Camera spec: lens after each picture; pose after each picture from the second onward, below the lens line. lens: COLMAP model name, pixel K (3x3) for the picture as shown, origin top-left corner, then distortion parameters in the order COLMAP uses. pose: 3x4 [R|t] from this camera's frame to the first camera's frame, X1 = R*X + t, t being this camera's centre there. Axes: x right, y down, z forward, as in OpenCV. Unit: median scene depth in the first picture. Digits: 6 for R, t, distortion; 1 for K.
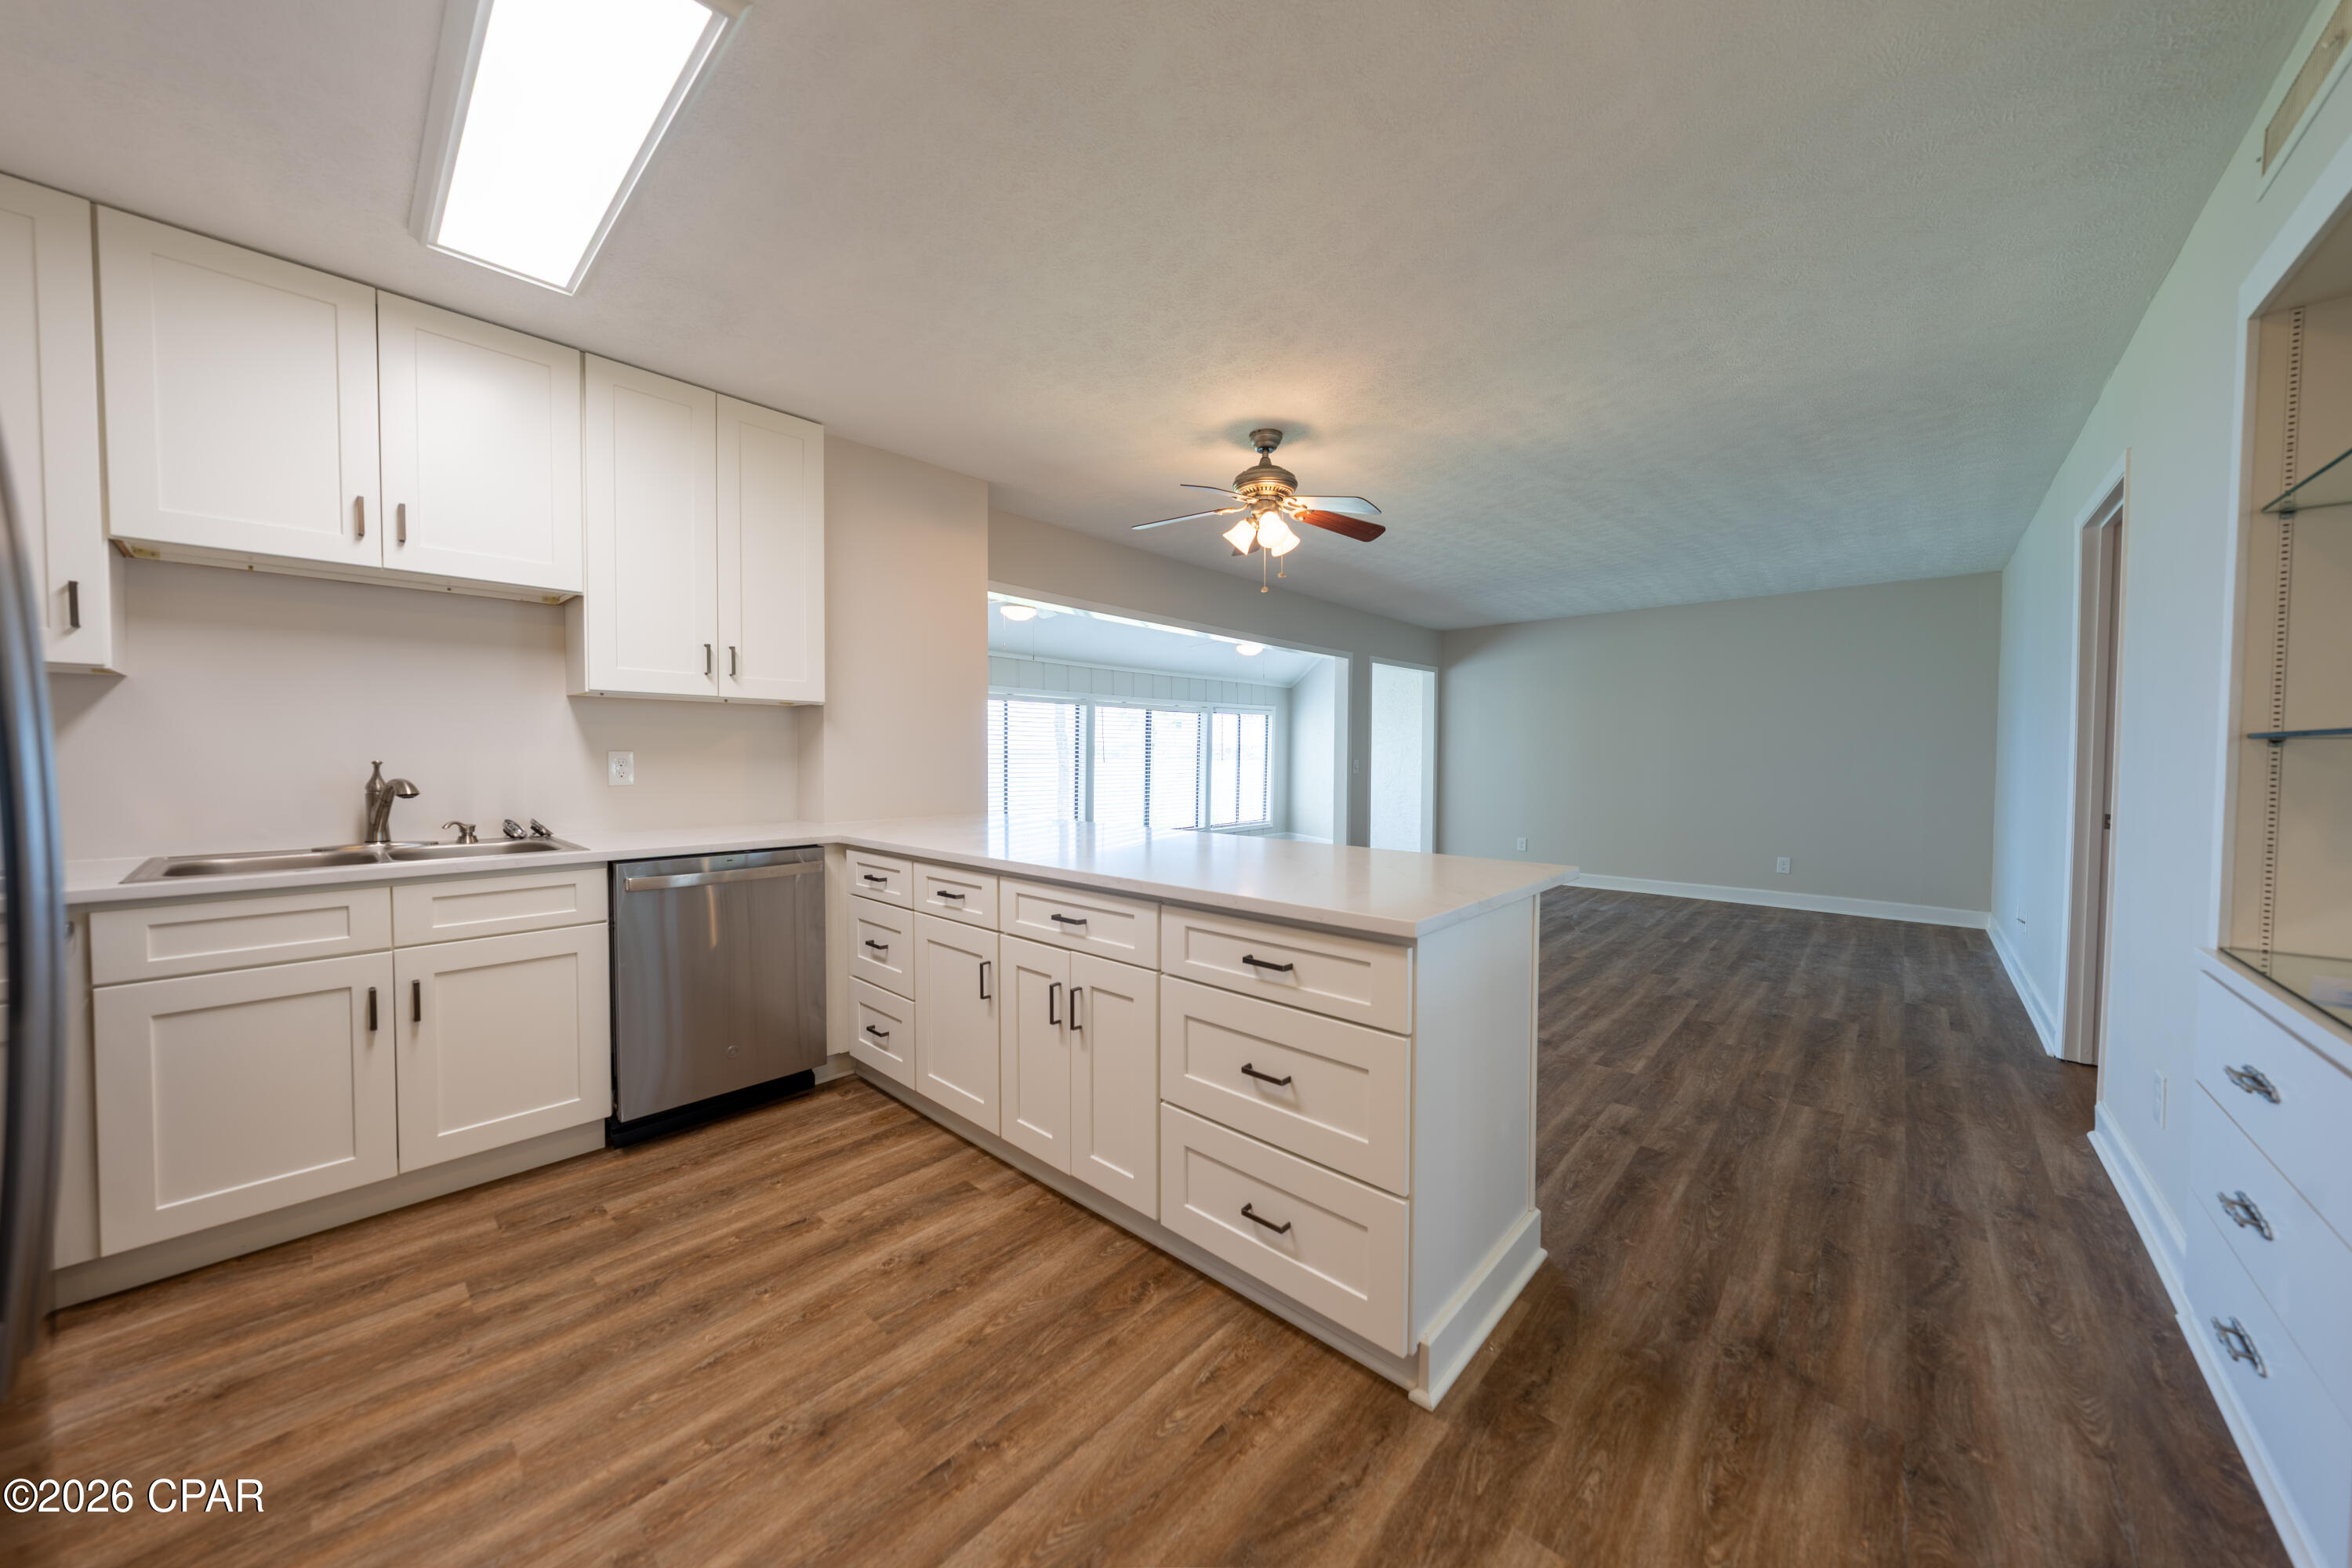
lens RADIAL K [[799.3, 0, 1180.7], [0, 799.3, 777.6], [0, 0, 1]] dist [-0.002472, 0.000034]
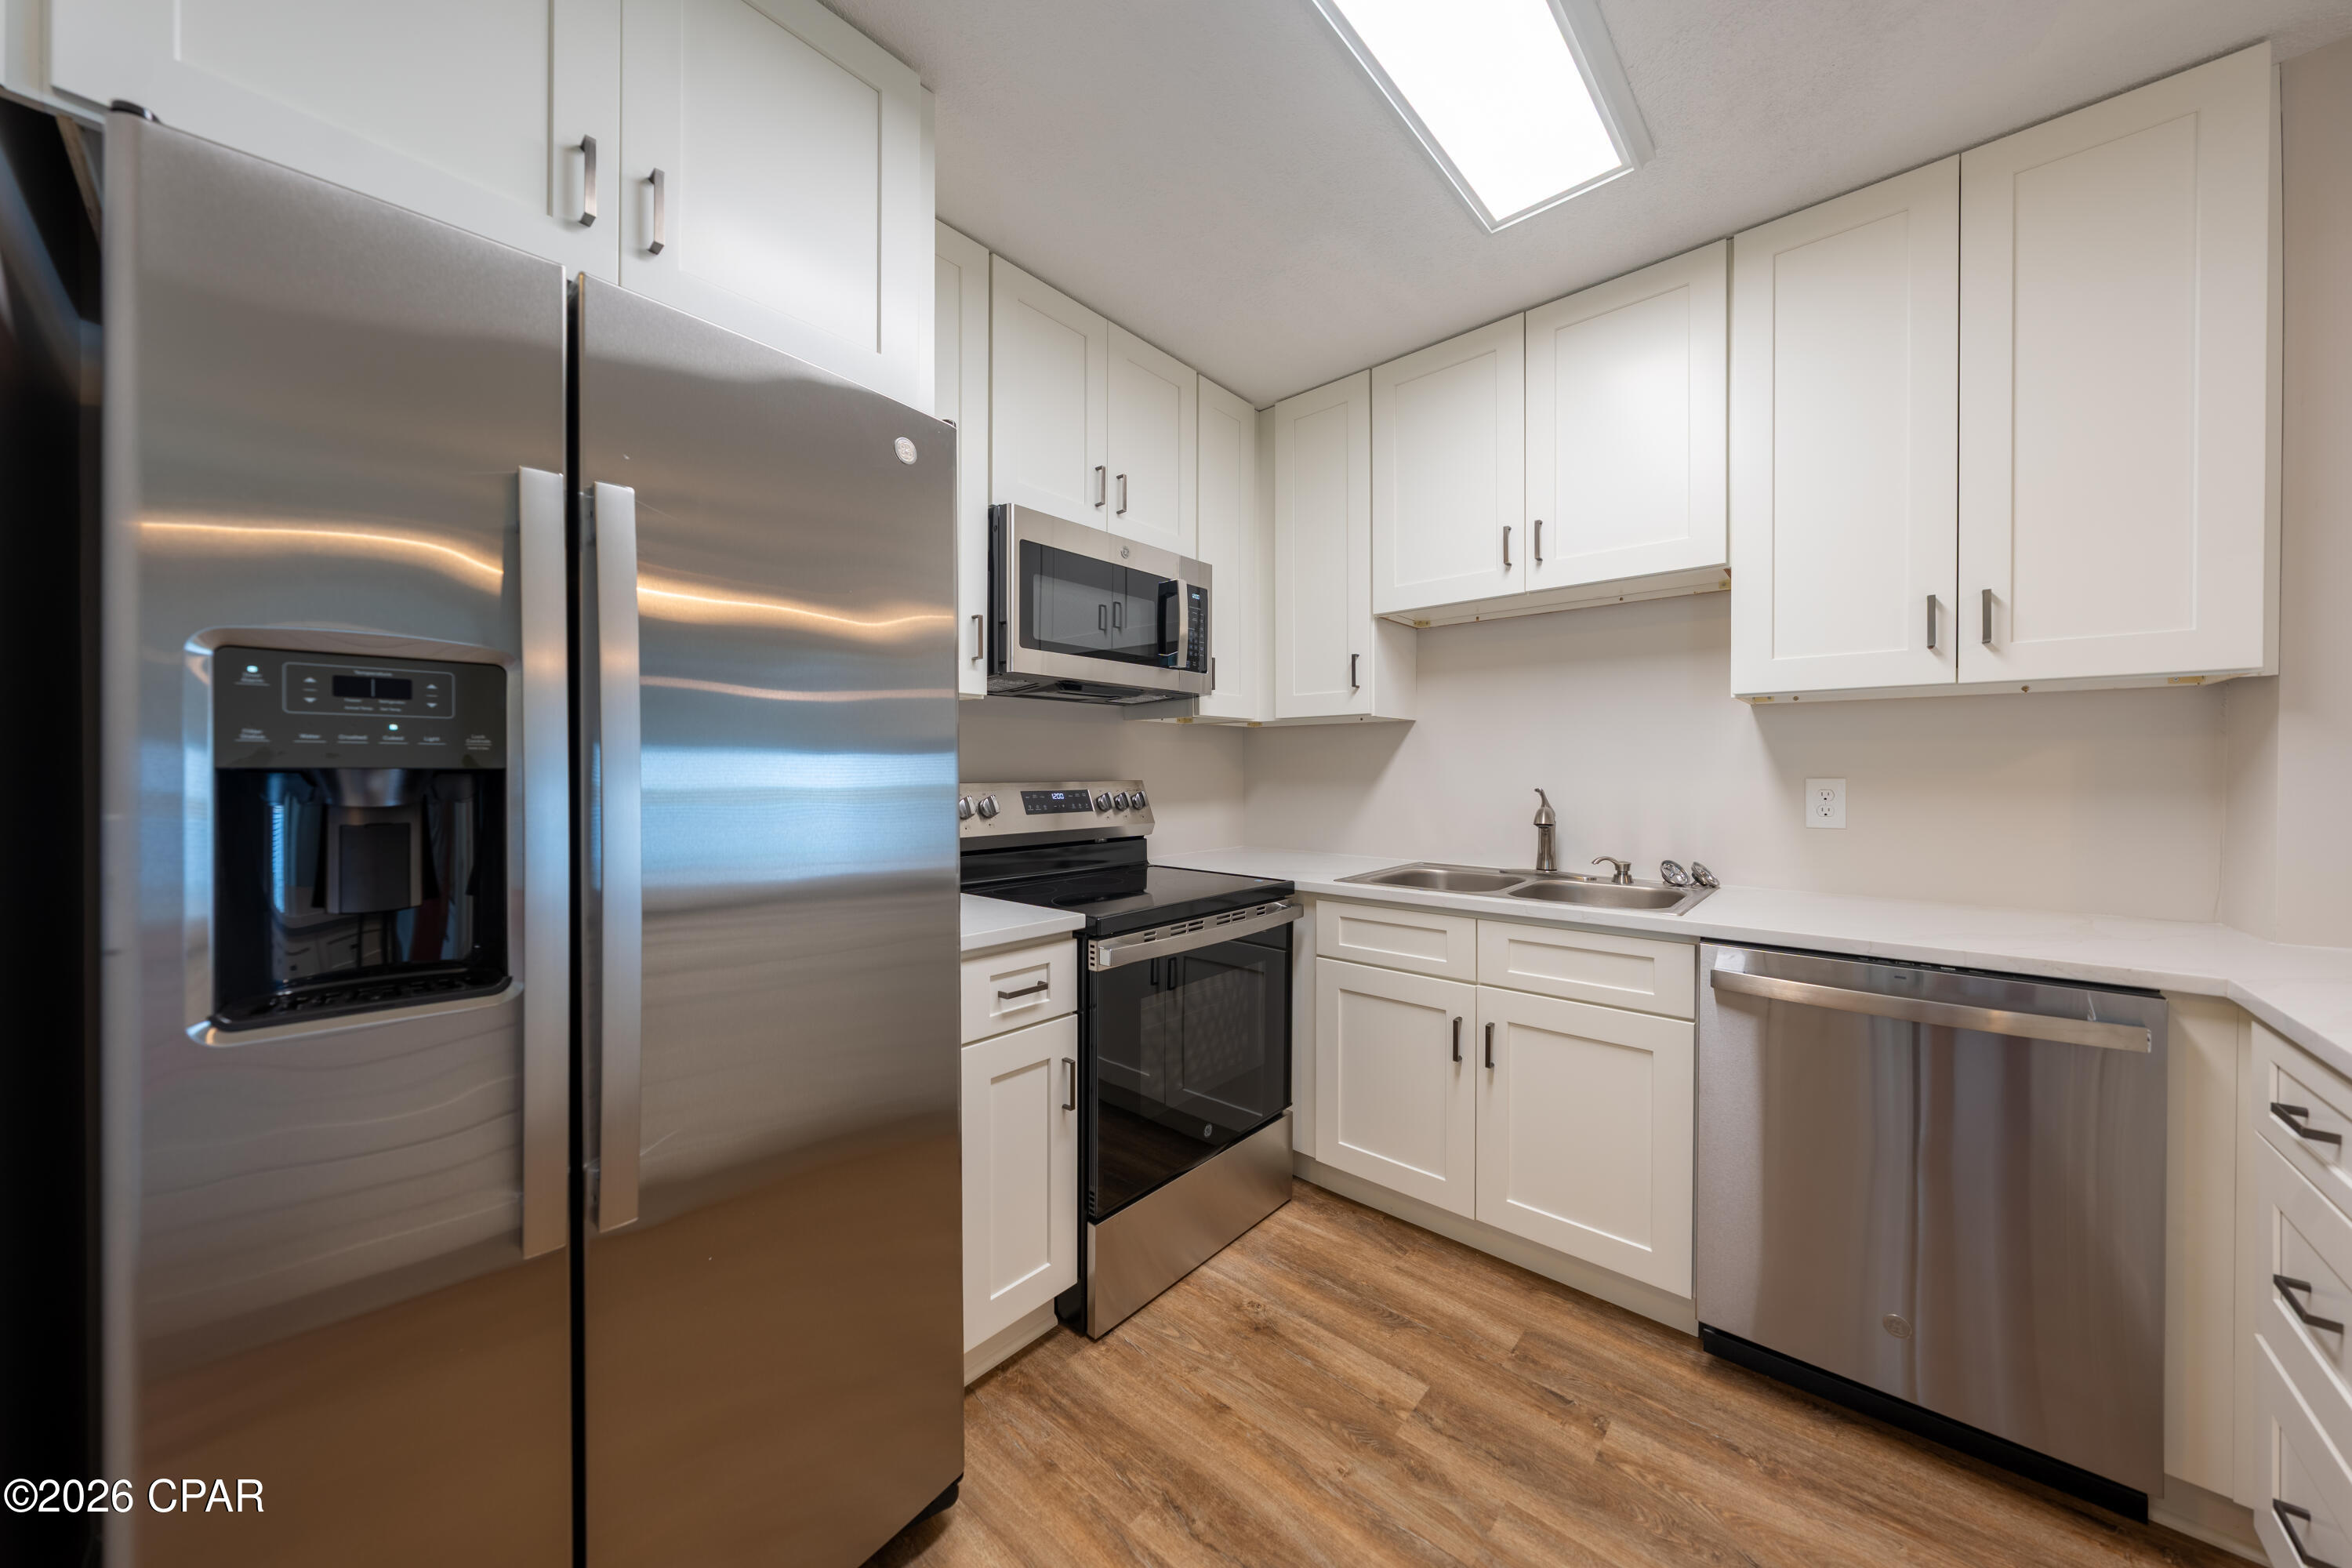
lens RADIAL K [[799.3, 0, 1180.7], [0, 799.3, 777.6], [0, 0, 1]] dist [-0.002472, 0.000034]
pose [[0.013153, 0.002553, -0.999910, -0.020916], [-0.029862, 0.999552, 0.002159, -0.023695], [0.999467, 0.029831, 0.013224, 0.545638]]
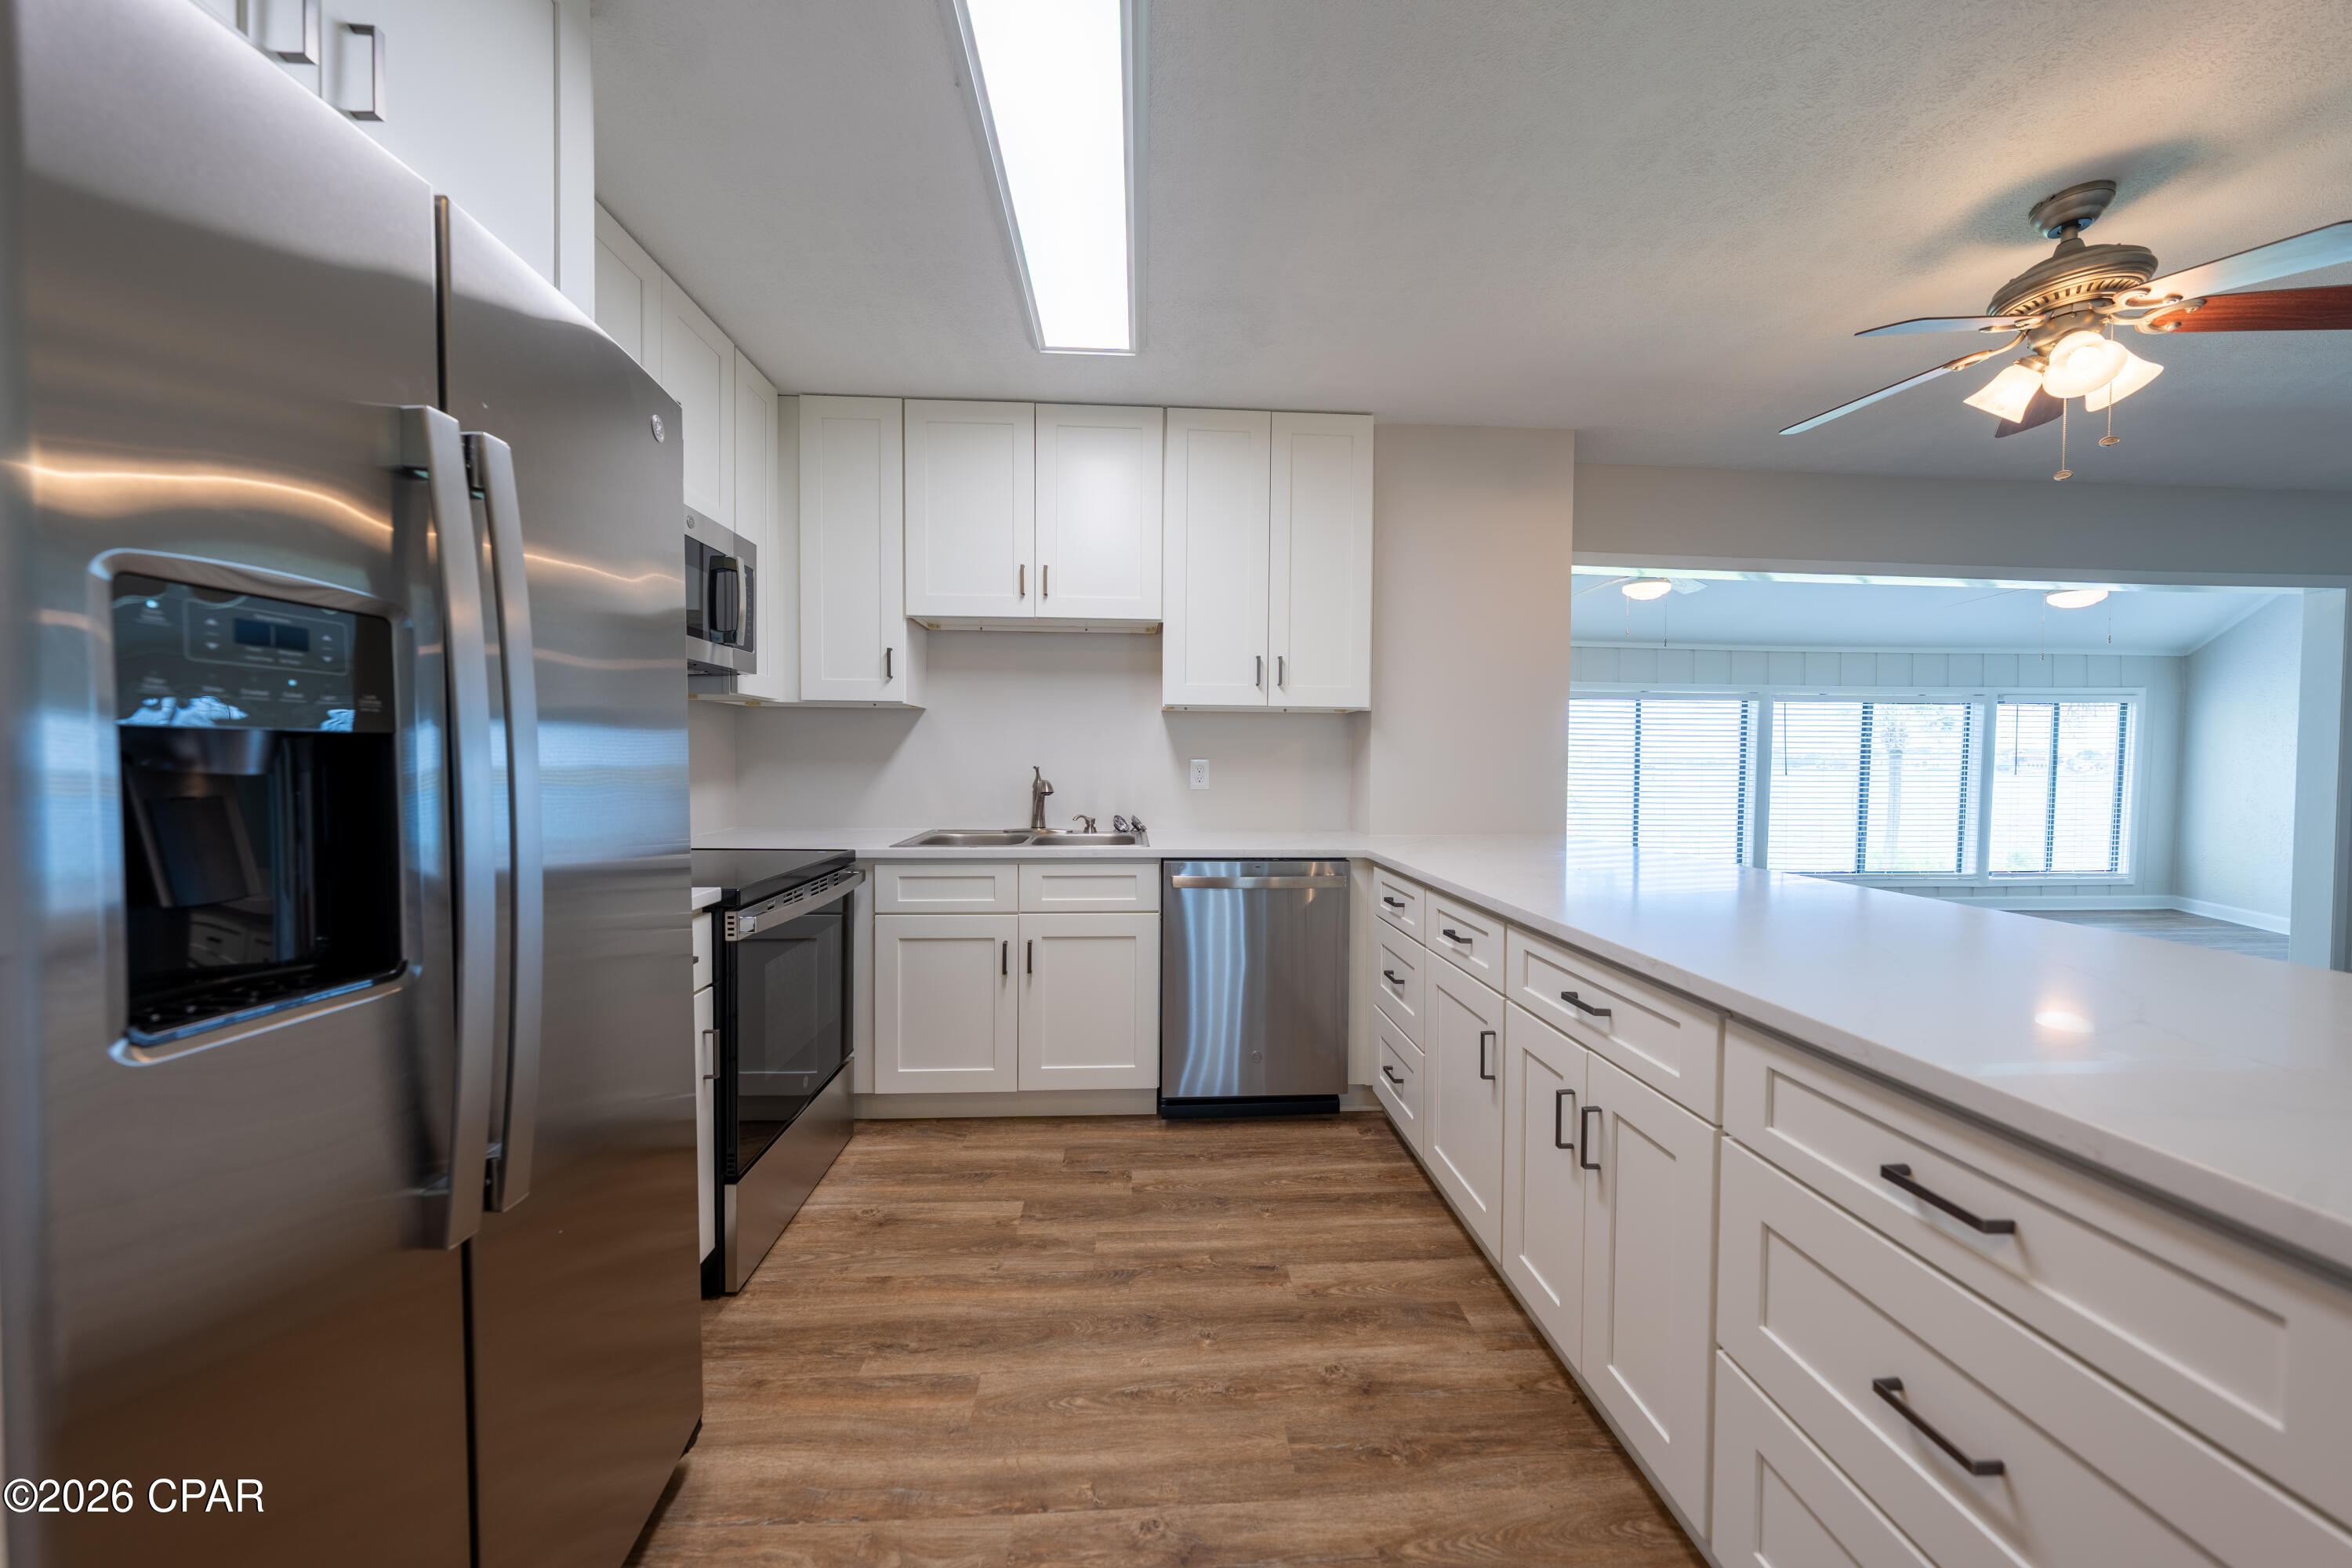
lens RADIAL K [[799.3, 0, 1180.7], [0, 799.3, 777.6], [0, 0, 1]] dist [-0.002472, 0.000034]
pose [[0.715822, 0.017347, -0.698067, 0.076999], [-0.024875, 0.999690, -0.000666, -0.007118], [0.697839, 0.017841, 0.716032, 0.229628]]
